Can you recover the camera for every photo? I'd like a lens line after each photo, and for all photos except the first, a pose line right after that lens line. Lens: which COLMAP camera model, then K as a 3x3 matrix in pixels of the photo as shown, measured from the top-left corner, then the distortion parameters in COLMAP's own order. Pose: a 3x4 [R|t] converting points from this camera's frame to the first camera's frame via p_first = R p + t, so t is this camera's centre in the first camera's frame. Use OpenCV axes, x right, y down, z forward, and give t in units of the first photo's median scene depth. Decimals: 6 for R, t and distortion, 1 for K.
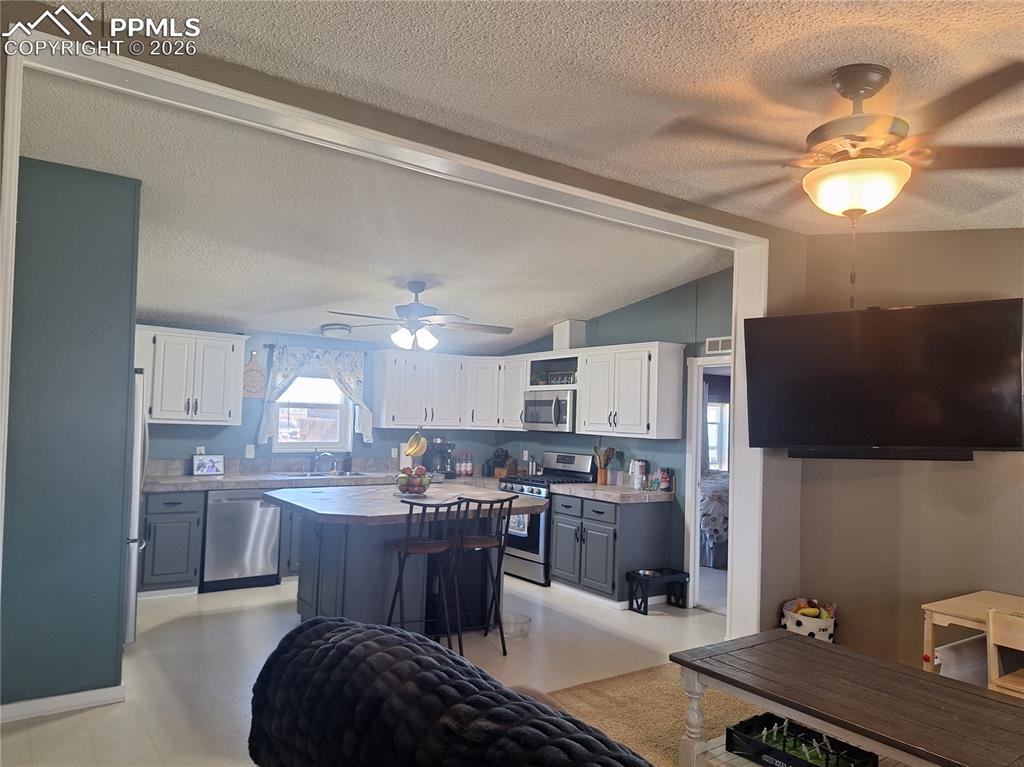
lens RADIAL K [[712.7, 0, 521.2], [0, 712.7, 389.9], [0, 0, 1]] dist [0.098810, -0.130087]
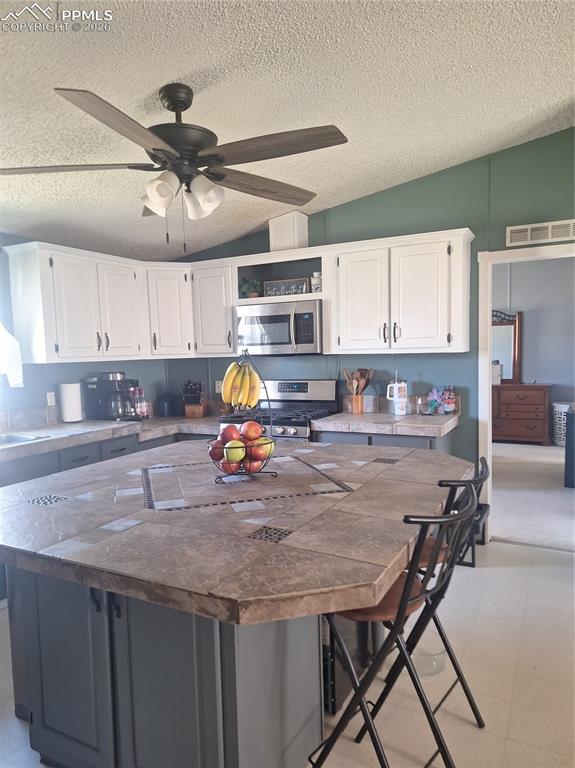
lens RADIAL K [[531.8, 0, 287.5], [0, 531.8, 384.0], [0, 0, 1]] dist [0.115906, -0.152047]
pose [[0.892570, -0.083760, 0.443062, -0.254452], [0.035779, 0.992653, 0.115581, 0.026132], [-0.449488, -0.087312, 0.889009, 0.534029]]
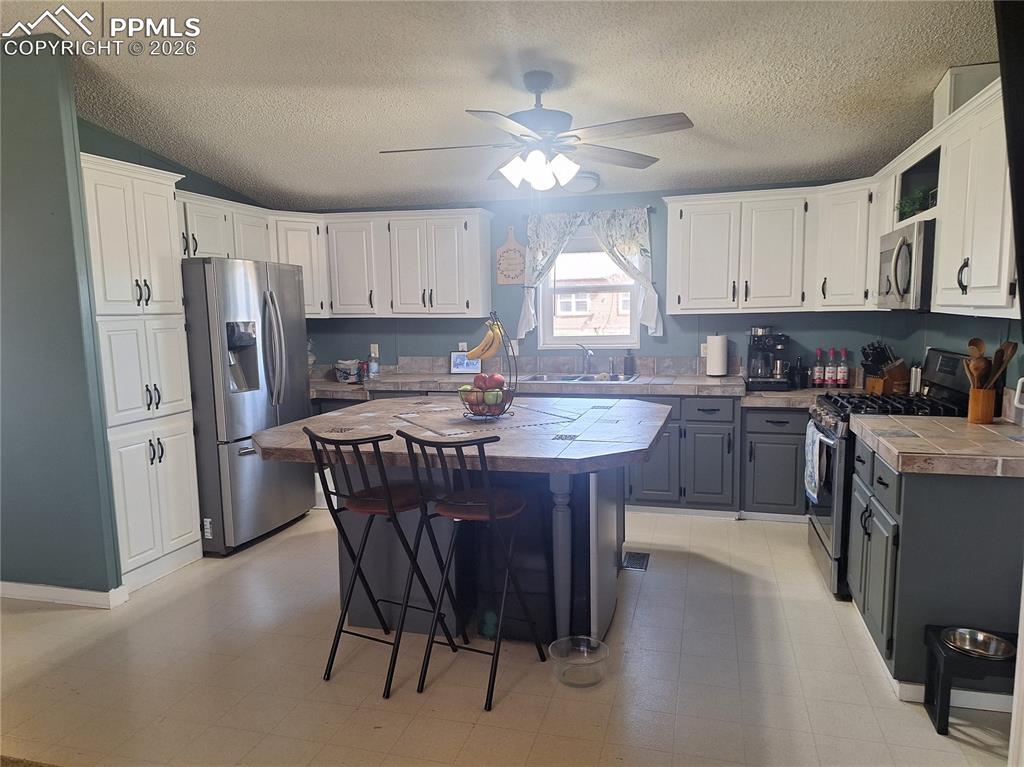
lens RADIAL K [[709.1, 0, 511.7], [0, 709.1, 404.6], [0, 0, 1]] dist [0.115906, -0.152047]
pose [[0.618032, 0.064794, -0.783478, 0.317922], [0.069895, 0.988122, 0.136853, 0.040255], [0.783040, -0.139341, 0.606162, 0.528295]]
